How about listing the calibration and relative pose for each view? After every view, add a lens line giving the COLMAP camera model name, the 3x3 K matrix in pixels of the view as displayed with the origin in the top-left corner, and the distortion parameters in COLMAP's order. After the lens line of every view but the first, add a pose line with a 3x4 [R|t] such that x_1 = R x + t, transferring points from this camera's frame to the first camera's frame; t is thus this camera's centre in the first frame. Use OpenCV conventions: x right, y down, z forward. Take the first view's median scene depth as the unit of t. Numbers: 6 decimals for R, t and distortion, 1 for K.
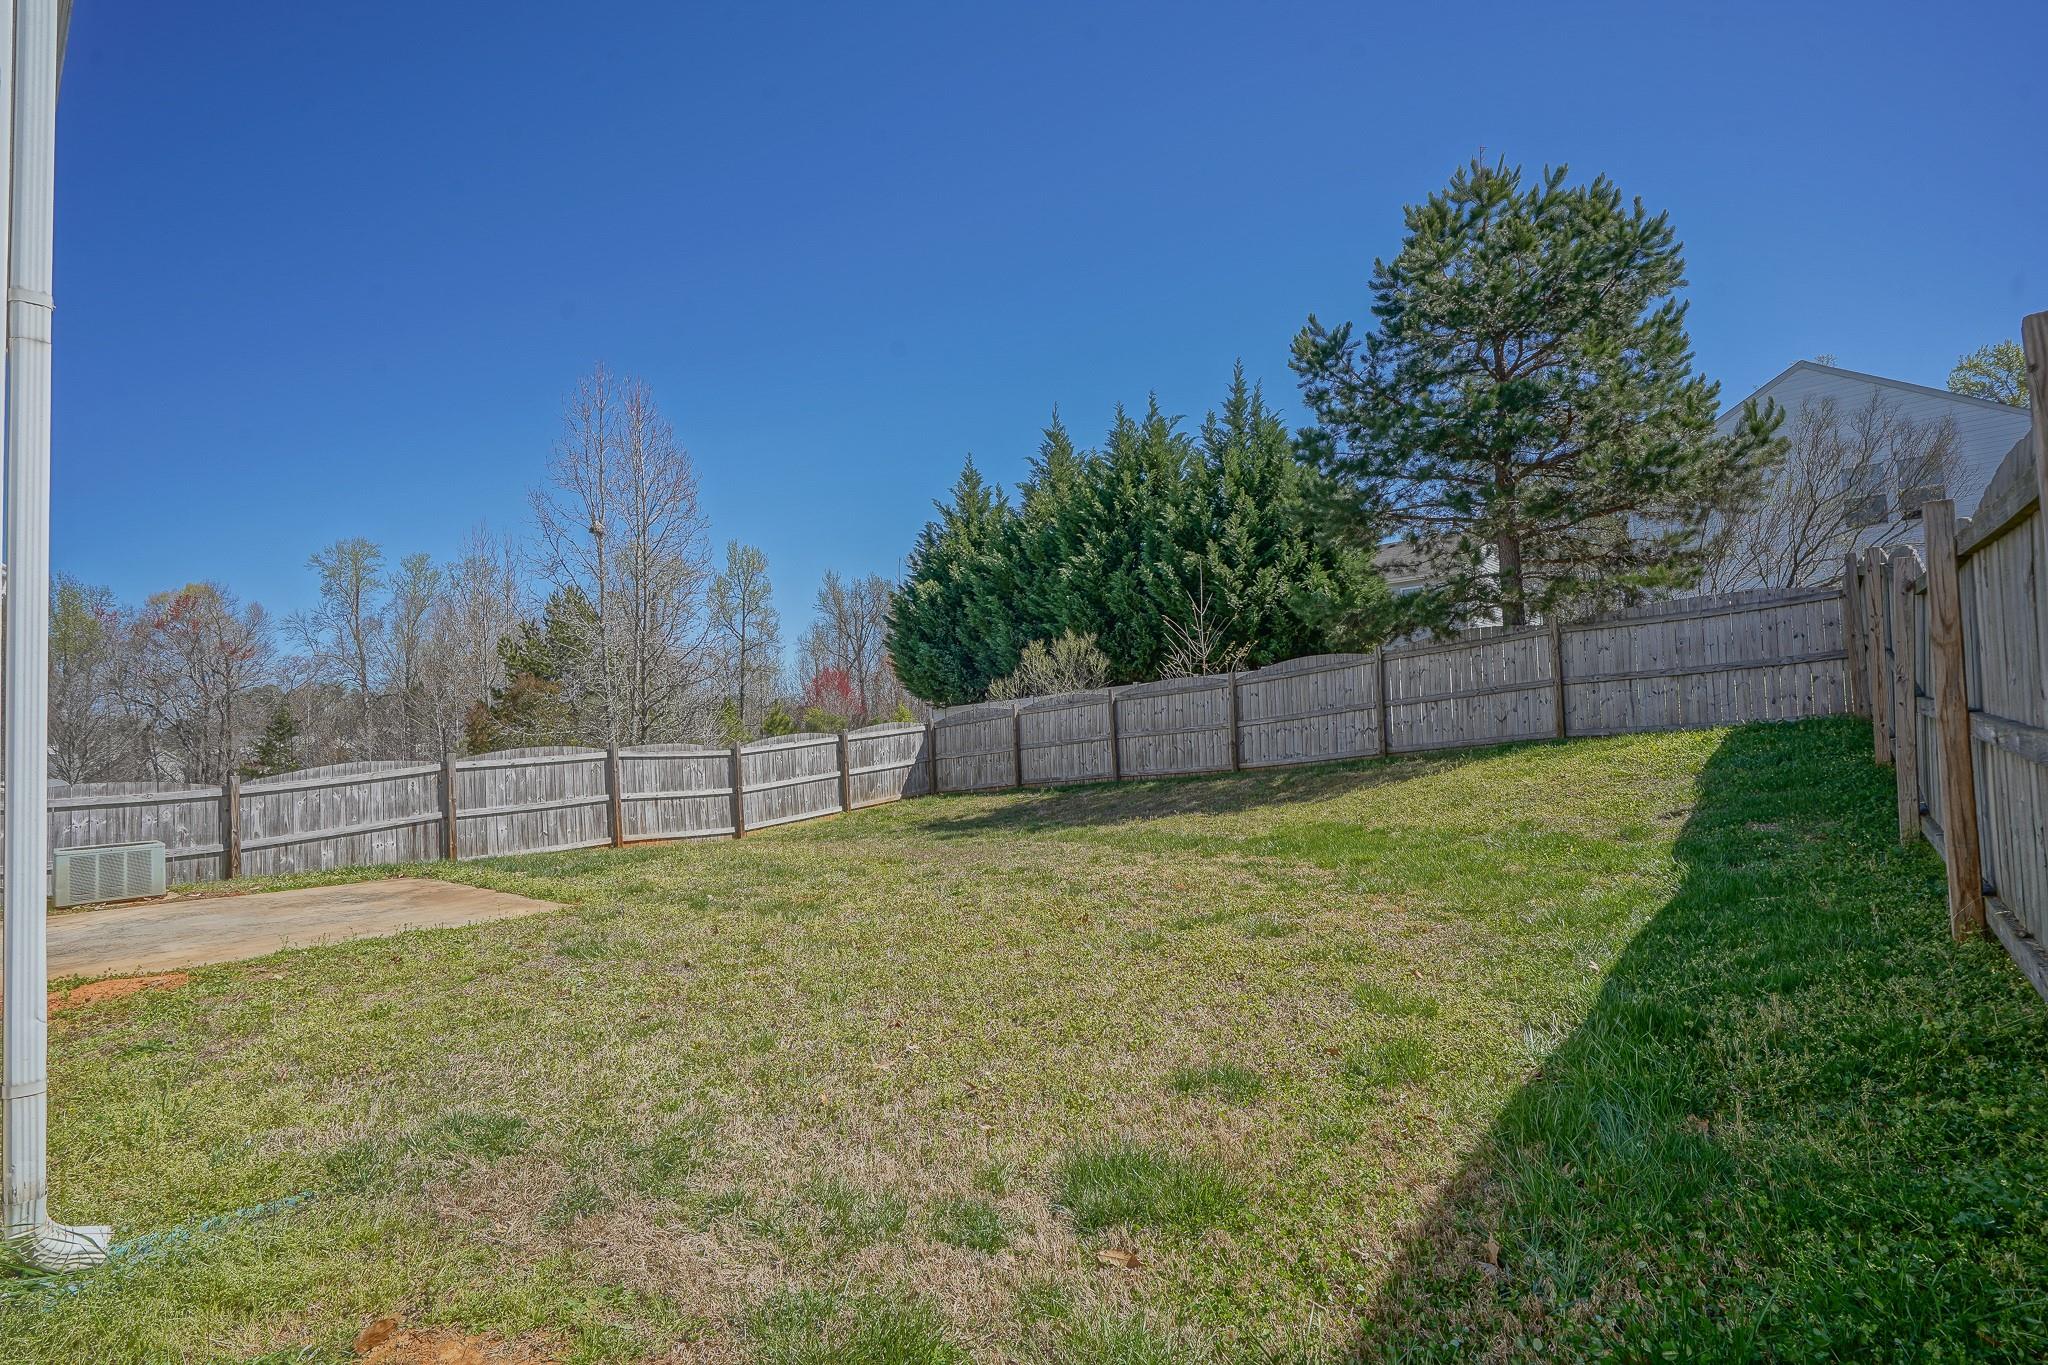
lens RADIAL K [[948.9, 0, 1009.7], [0, 948.9, 693.4], [0, 0, 1]] dist [-0.049996, 0.016645]
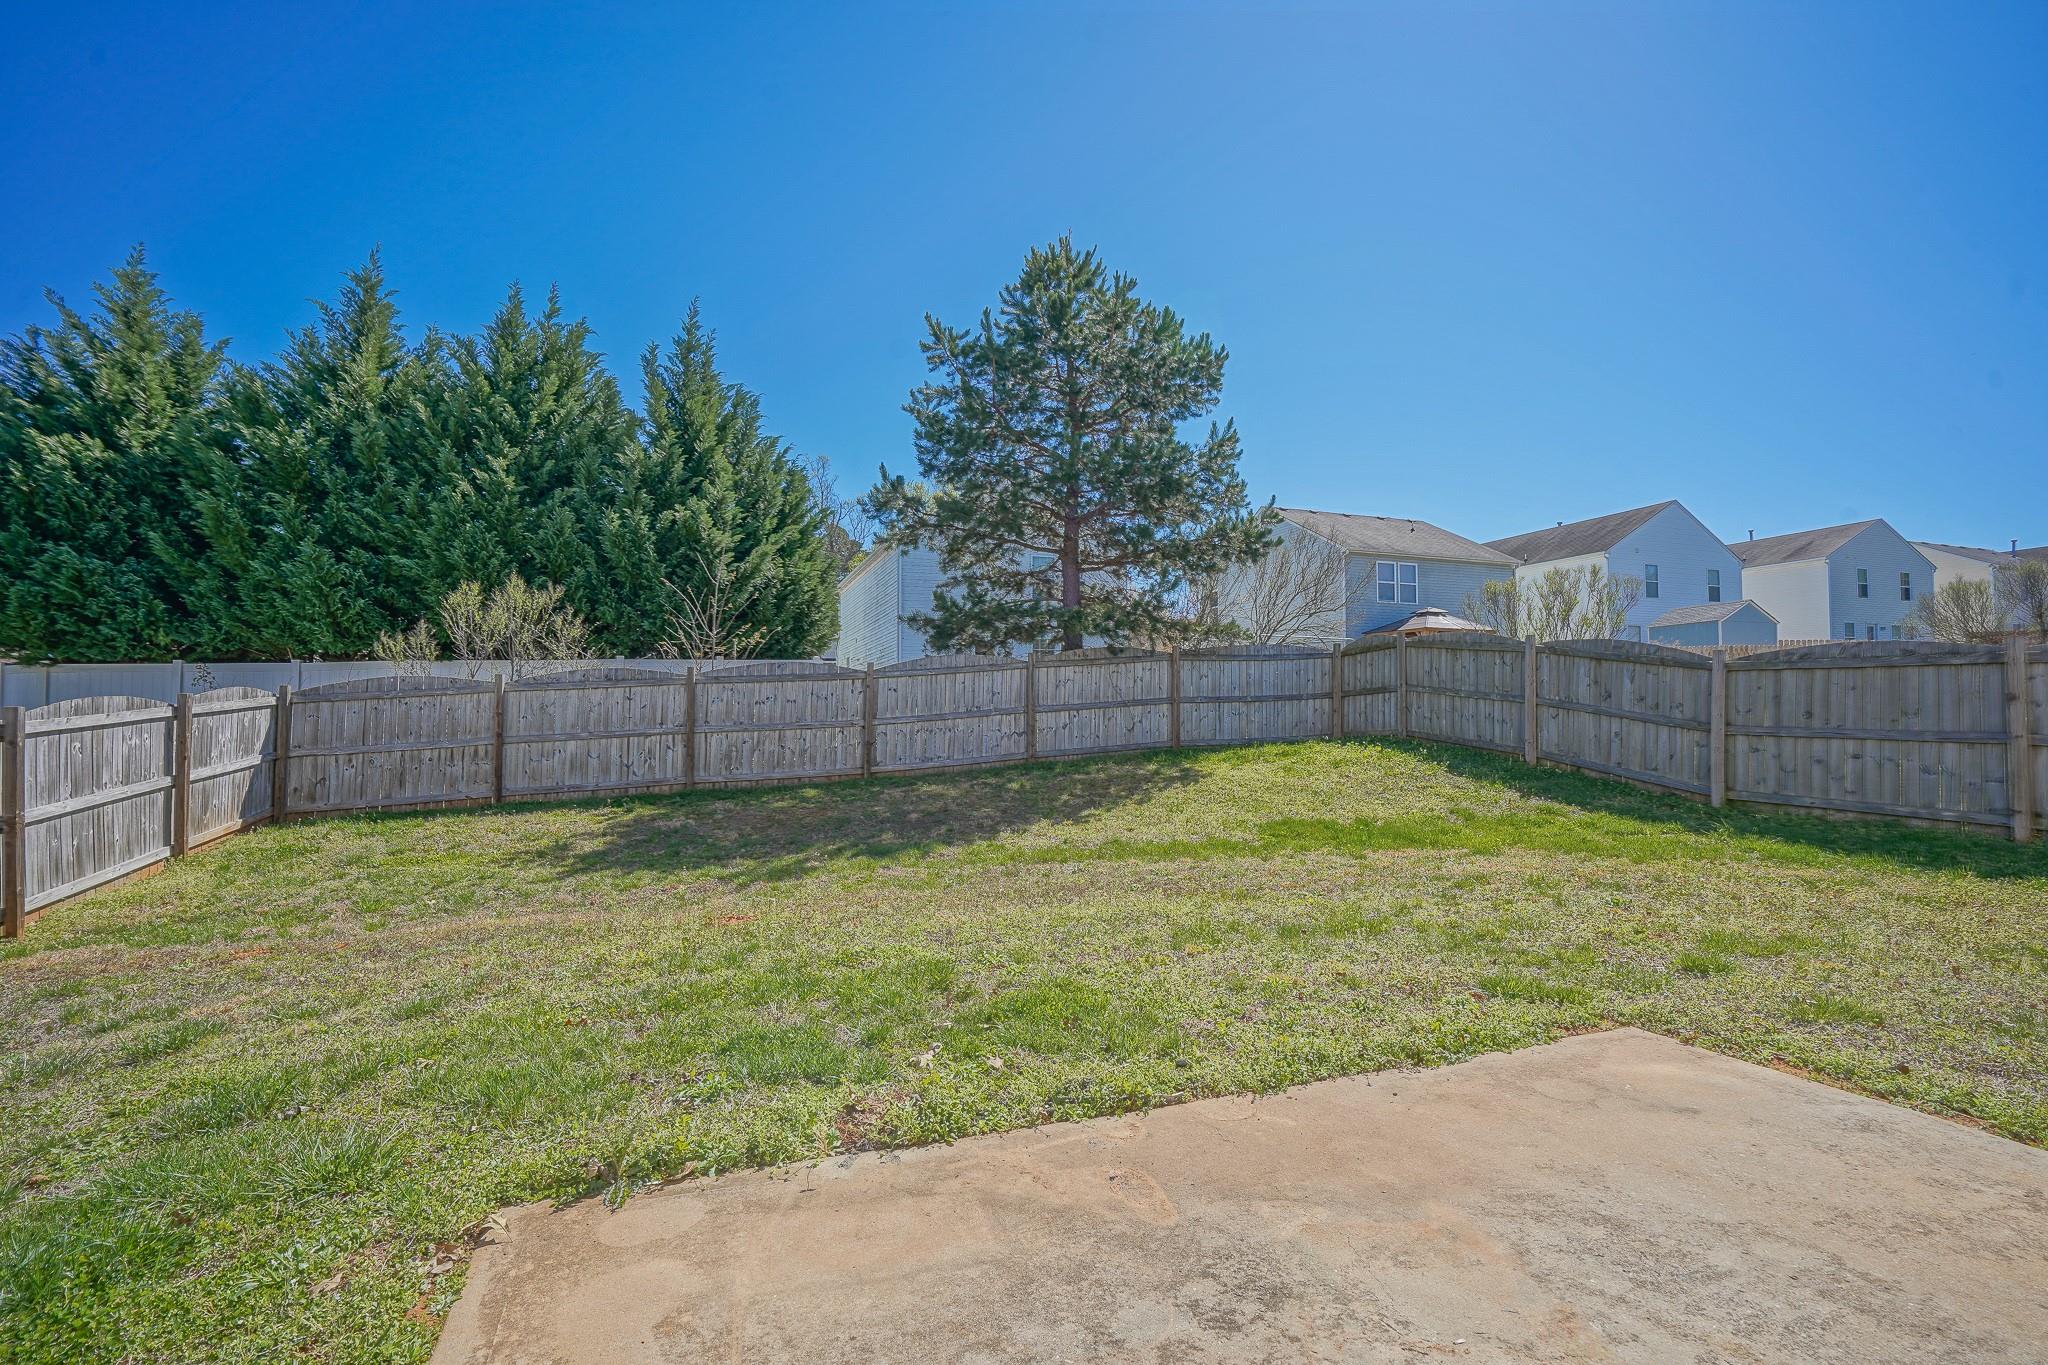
lens RADIAL K [[948.9, 0, 1009.7], [0, 948.9, 693.4], [0, 0, 1]] dist [-0.049996, 0.016645]
pose [[0.494183, 0.072653, 0.866317, -0.432895], [-0.062535, 0.996891, -0.047931, 0.038060], [-0.867106, -0.030488, 0.497190, 0.420298]]
